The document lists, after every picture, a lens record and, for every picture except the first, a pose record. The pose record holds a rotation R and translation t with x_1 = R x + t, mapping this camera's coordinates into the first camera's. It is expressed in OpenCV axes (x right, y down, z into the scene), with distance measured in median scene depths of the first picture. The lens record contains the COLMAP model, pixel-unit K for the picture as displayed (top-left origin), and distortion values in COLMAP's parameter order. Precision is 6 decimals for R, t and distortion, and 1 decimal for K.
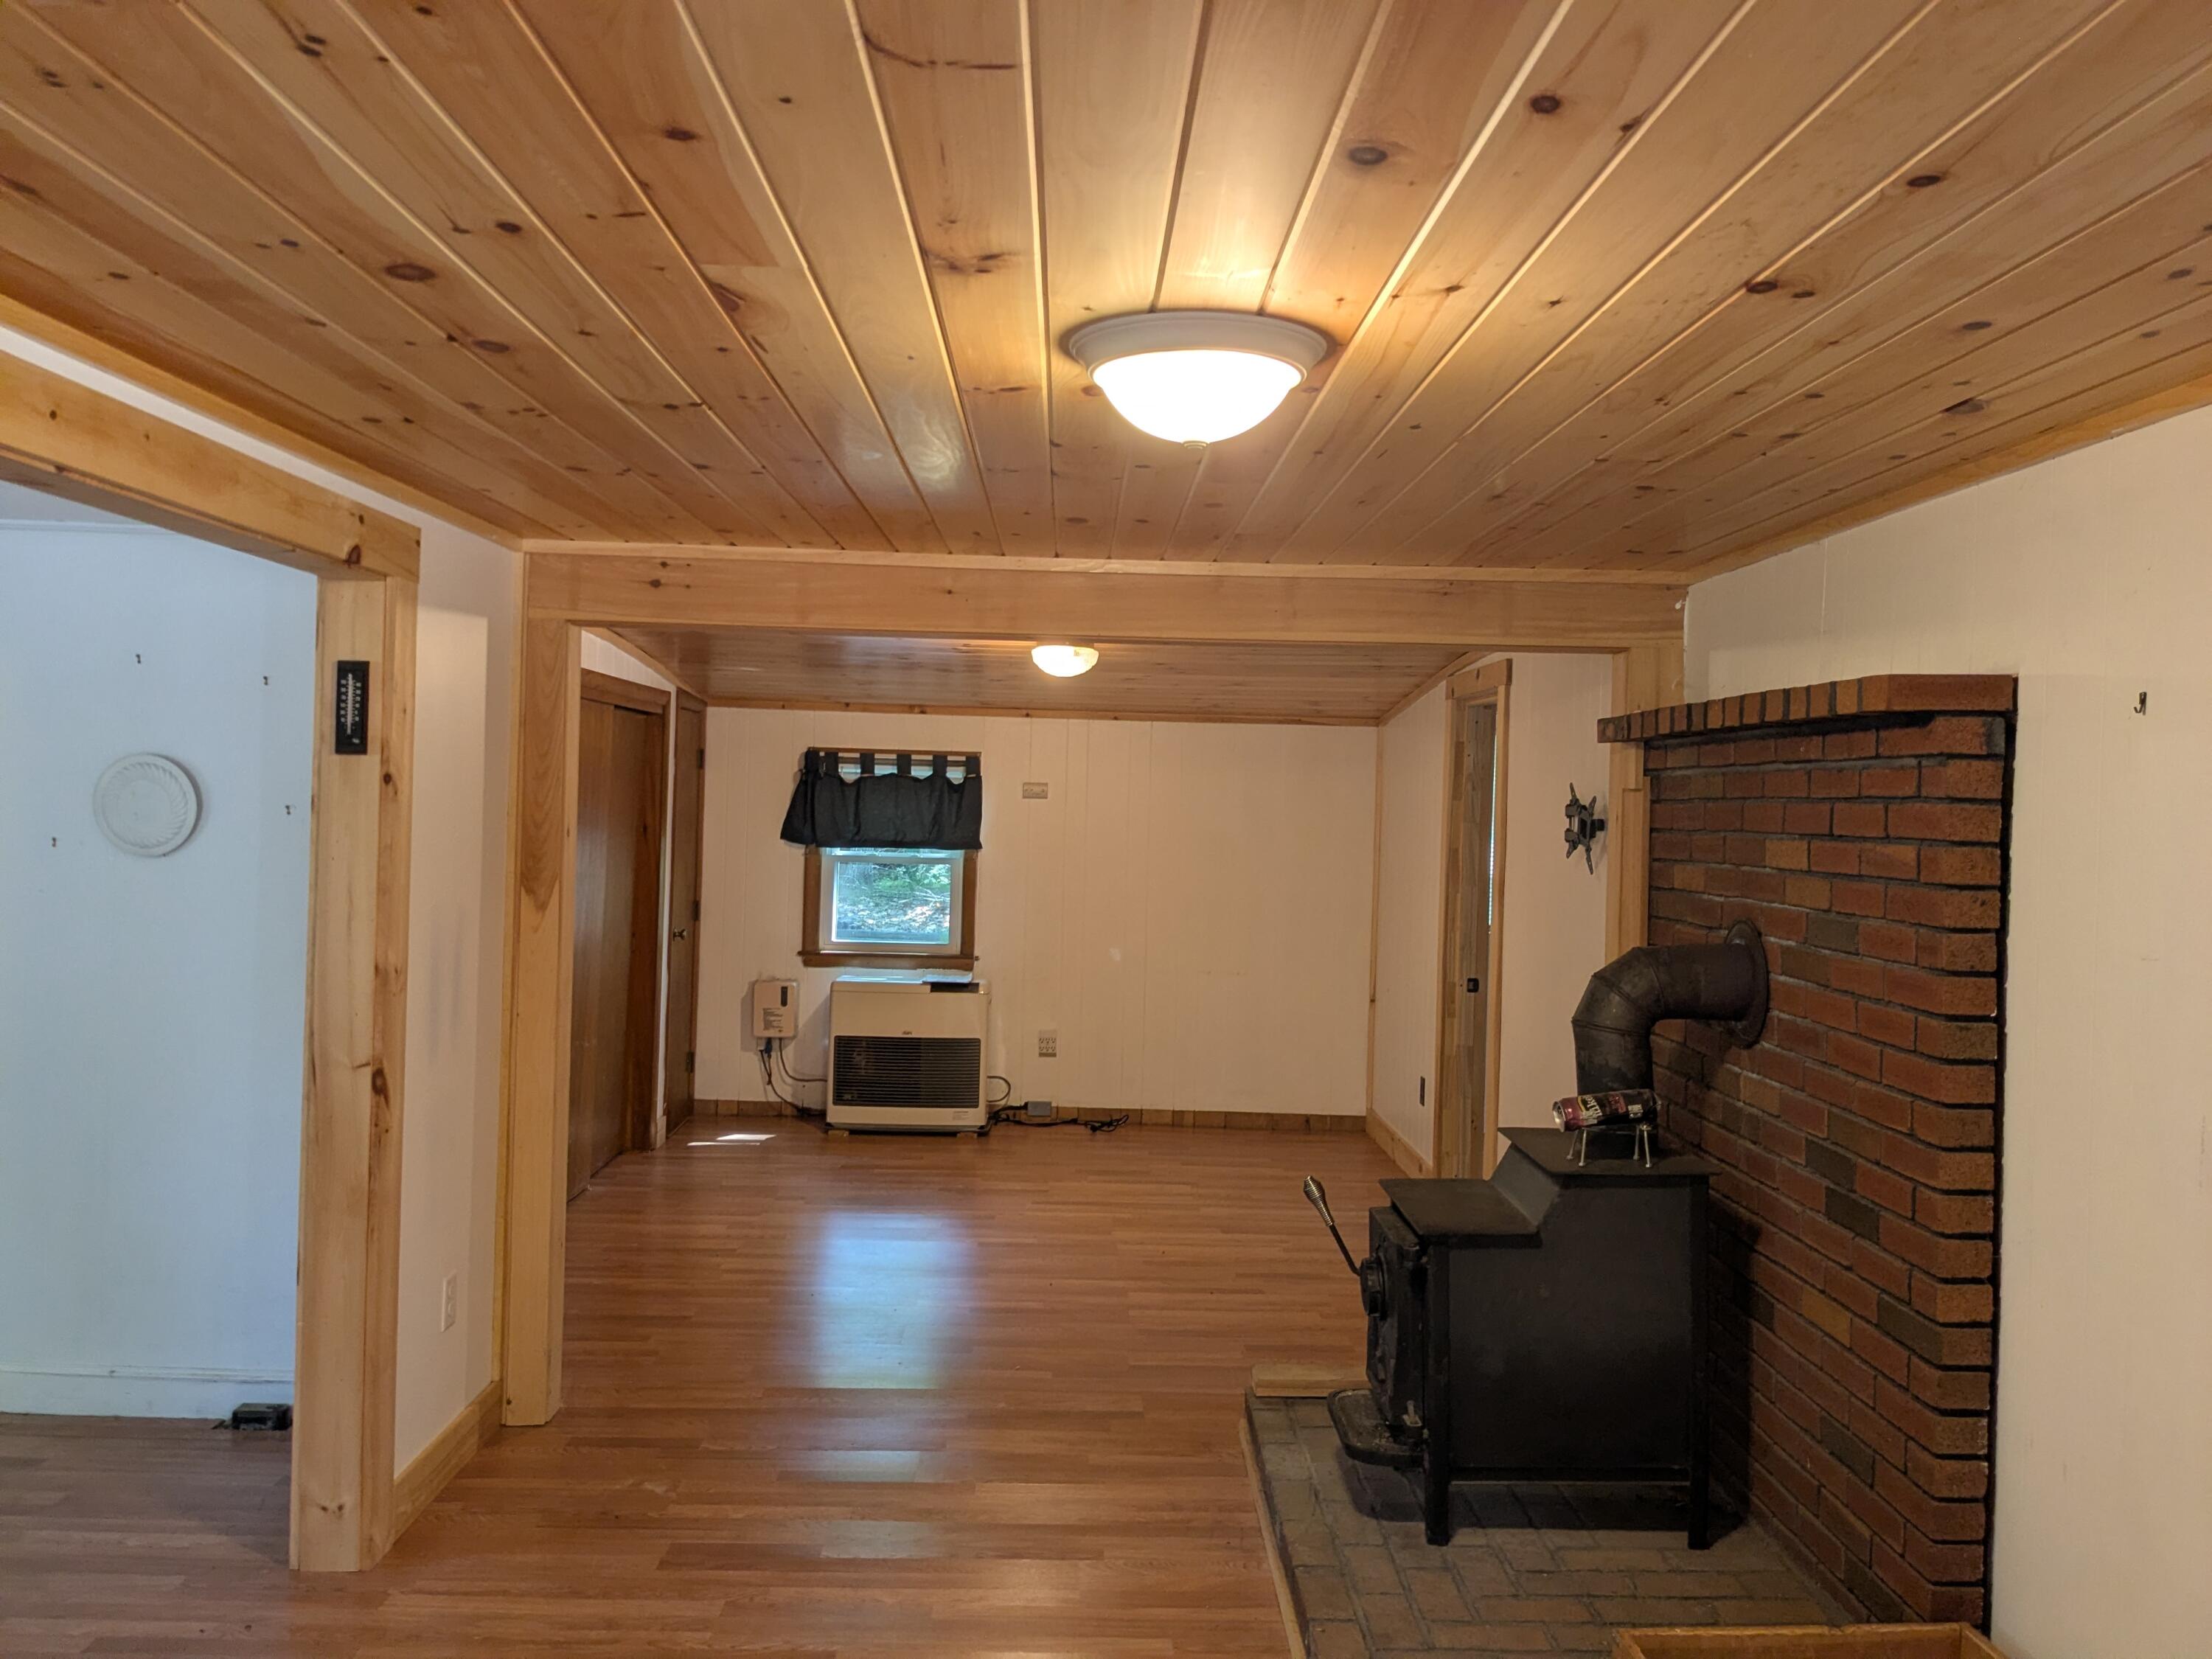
lens RADIAL K [[1749.9, 0, 1106.0], [0, 1749.9, 829.5], [0, 0, 1]] dist [0.005069, -0.007866]
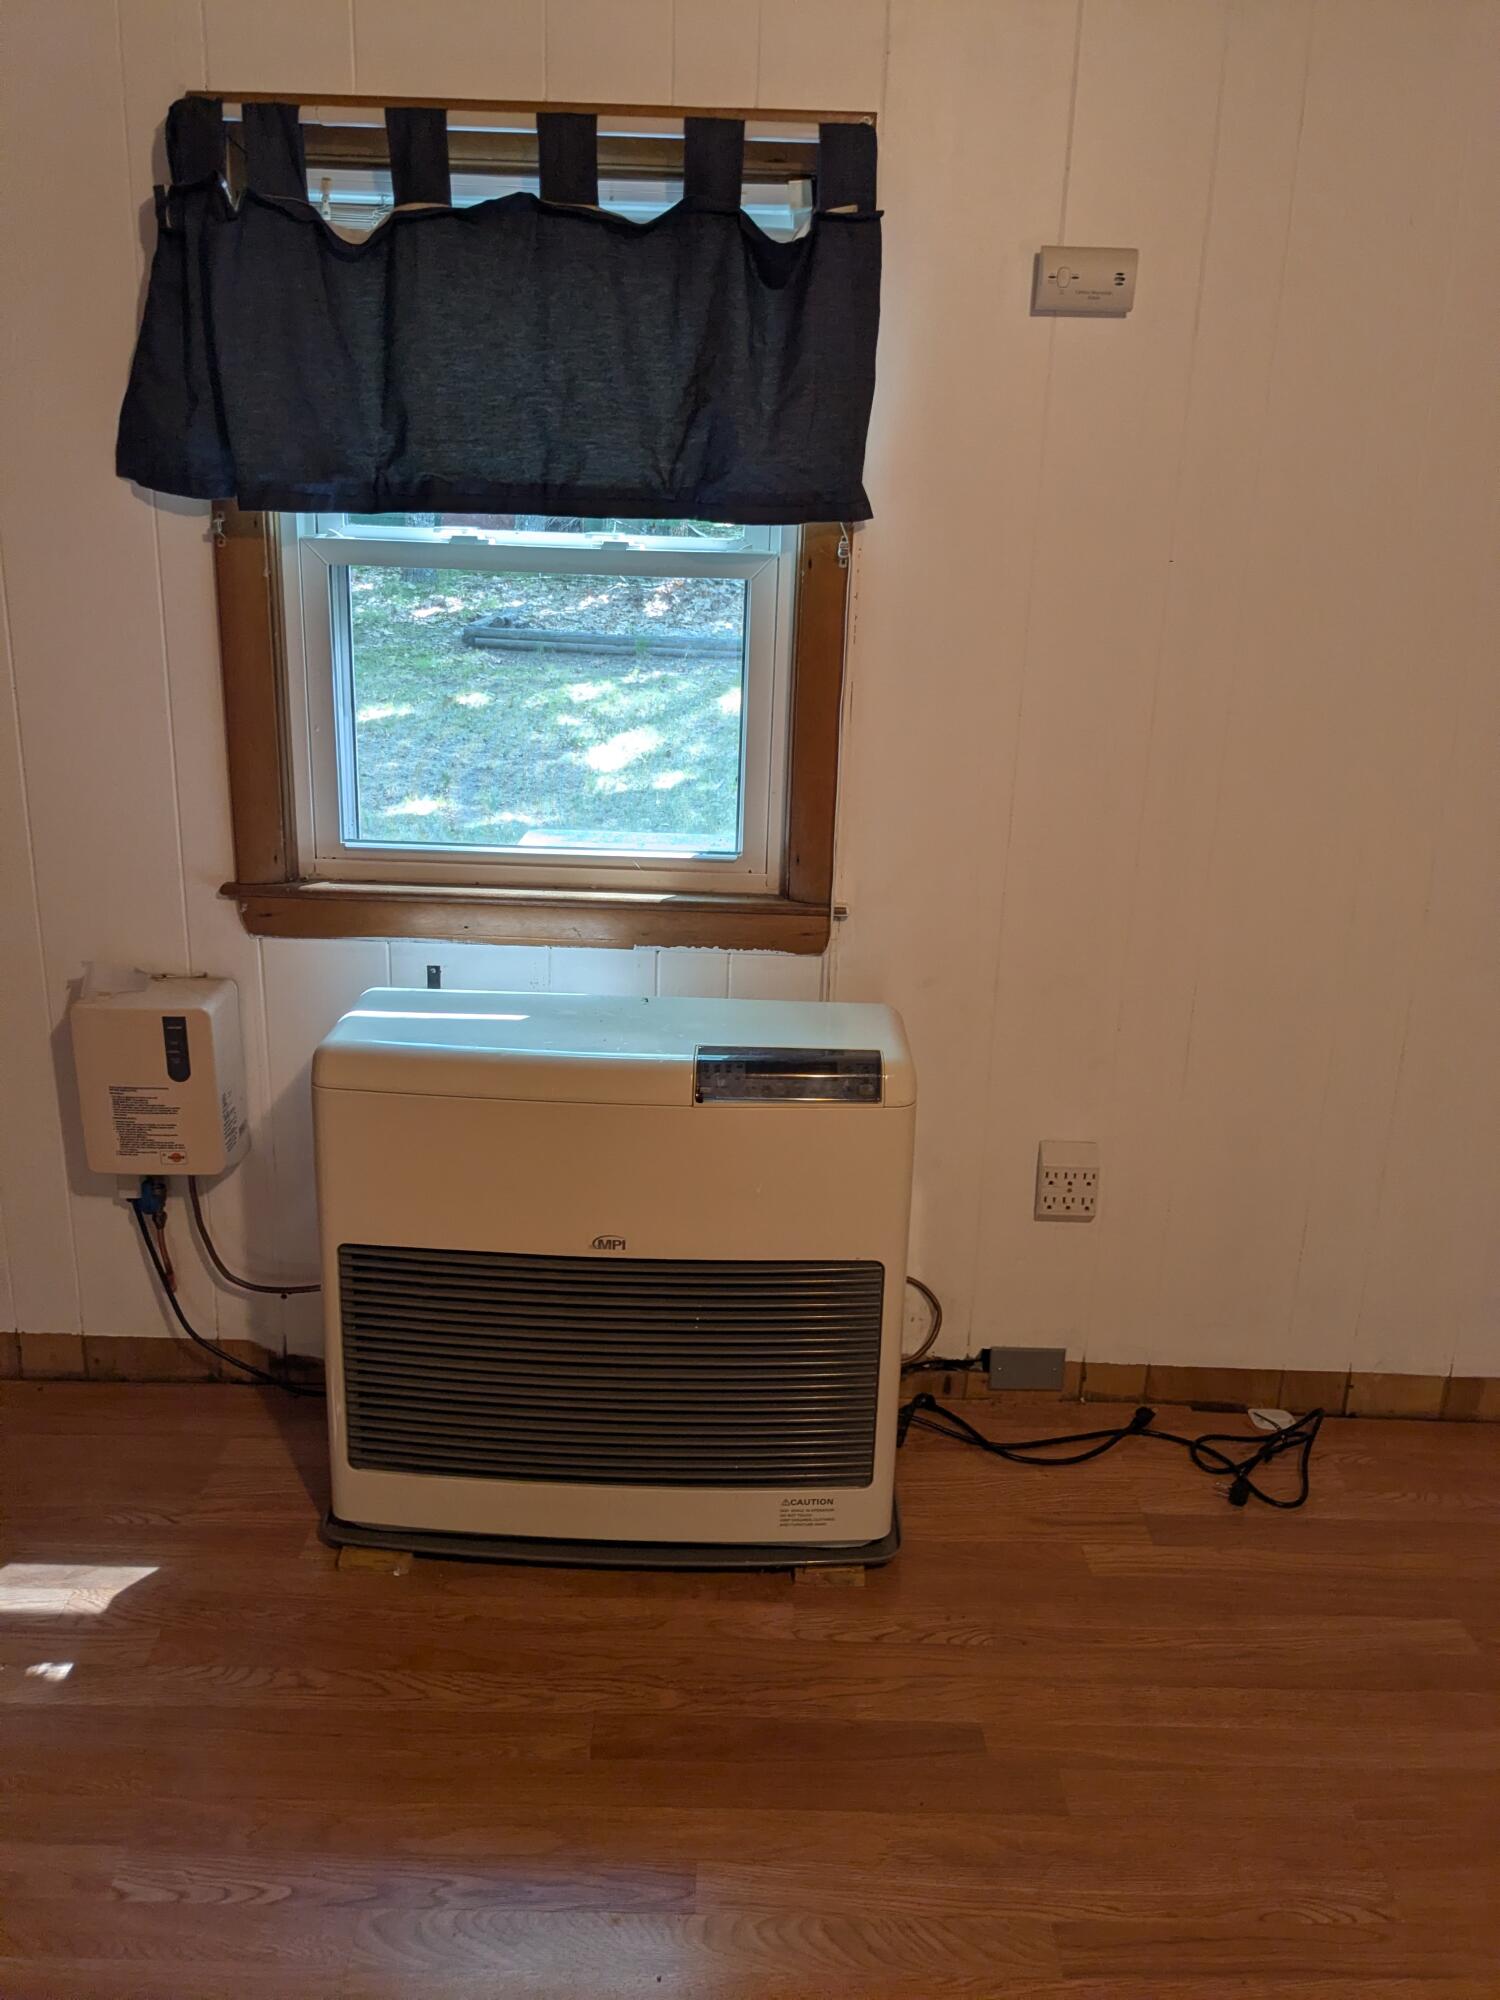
lens RADIAL K [[1582.2, 0, 747.0], [0, 1582.2, 966.8], [0, 0, 1]] dist [0.005069, -0.007866]
pose [[0.999857, 0.007753, -0.015009, -0.085822], [-0.003188, 0.959097, 0.283059, 0.008235], [0.016589, -0.282971, 0.958985, 0.752676]]
